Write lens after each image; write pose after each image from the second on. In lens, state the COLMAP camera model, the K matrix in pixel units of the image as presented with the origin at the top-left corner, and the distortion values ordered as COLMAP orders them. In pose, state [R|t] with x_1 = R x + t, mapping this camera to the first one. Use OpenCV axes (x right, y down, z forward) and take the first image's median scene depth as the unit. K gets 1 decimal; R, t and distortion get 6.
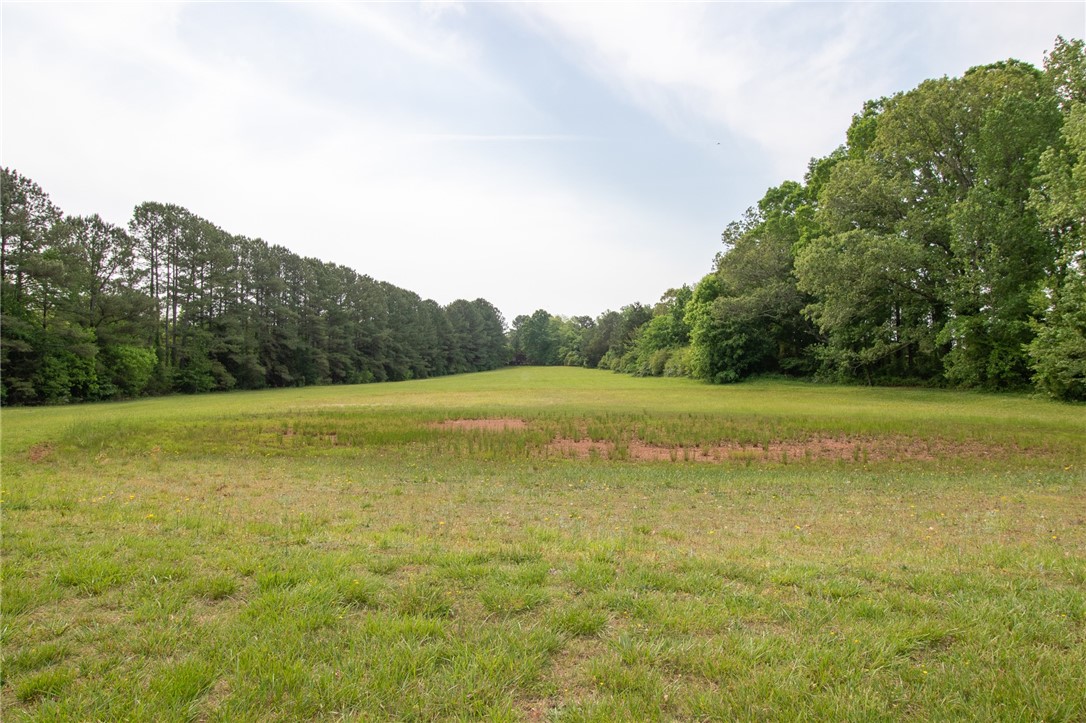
lens RADIAL K [[735.4, 0, 543.6], [0, 735.4, 364.8], [0, 0, 1]] dist [0.025280, -0.016790]
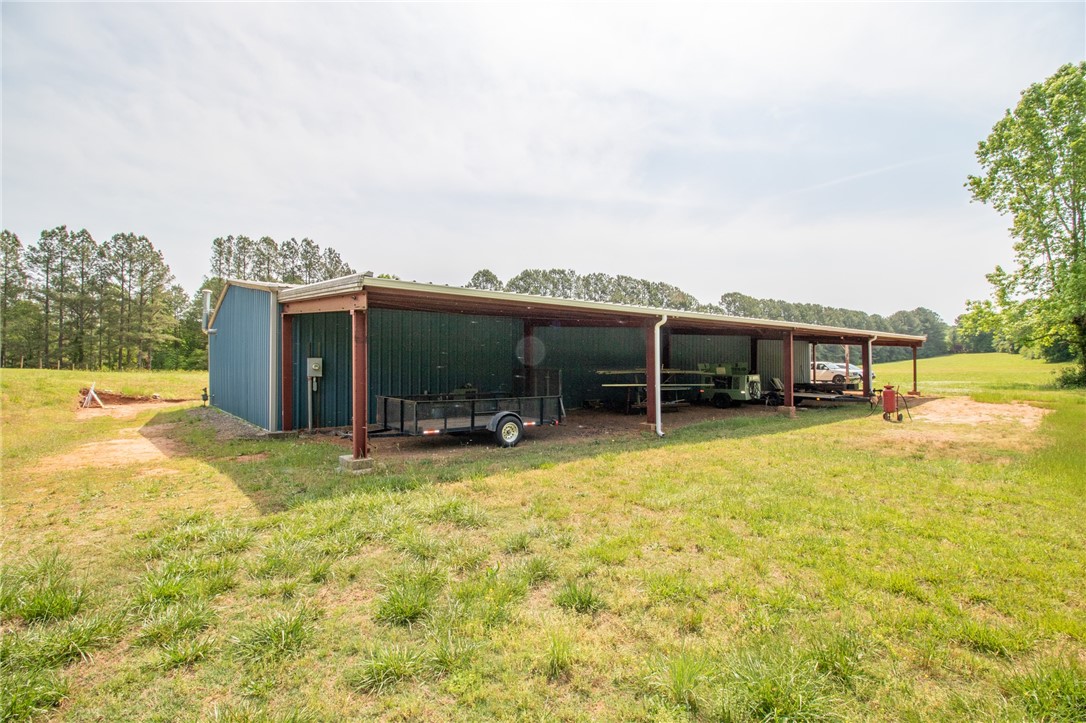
lens RADIAL K [[496.9, 0, 542.2], [0, 496.9, 363.3], [0, 0, 1]] dist [-0.025586, -0.003204]
pose [[0.713618, -0.022304, -0.700180, 0.116498], [0.029396, 0.999566, -0.001881, -0.004238], [0.699918, -0.019240, 0.713964, -0.414623]]
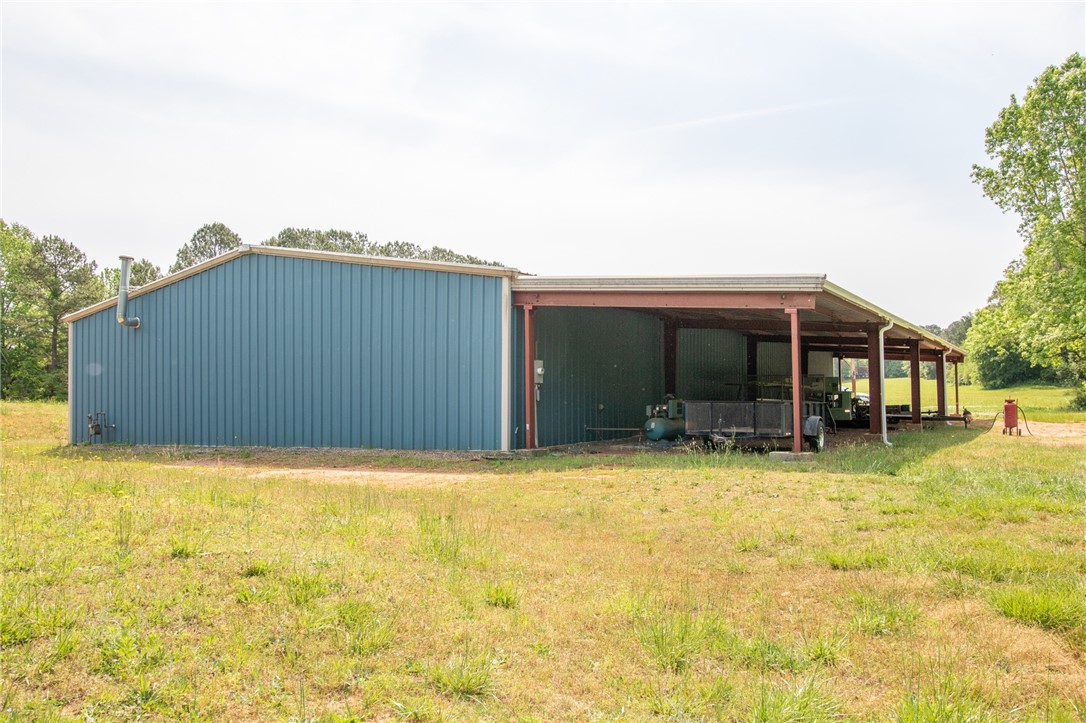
lens RADIAL K [[848.5, 0, 539.2], [0, 848.5, 338.4], [0, 0, 1]] dist [0.028245, 0.008452]
pose [[0.919693, -0.046276, -0.389901, 0.077724], [0.027247, 0.998158, -0.054197, -0.003146], [0.391691, 0.039221, 0.919260, -0.485711]]
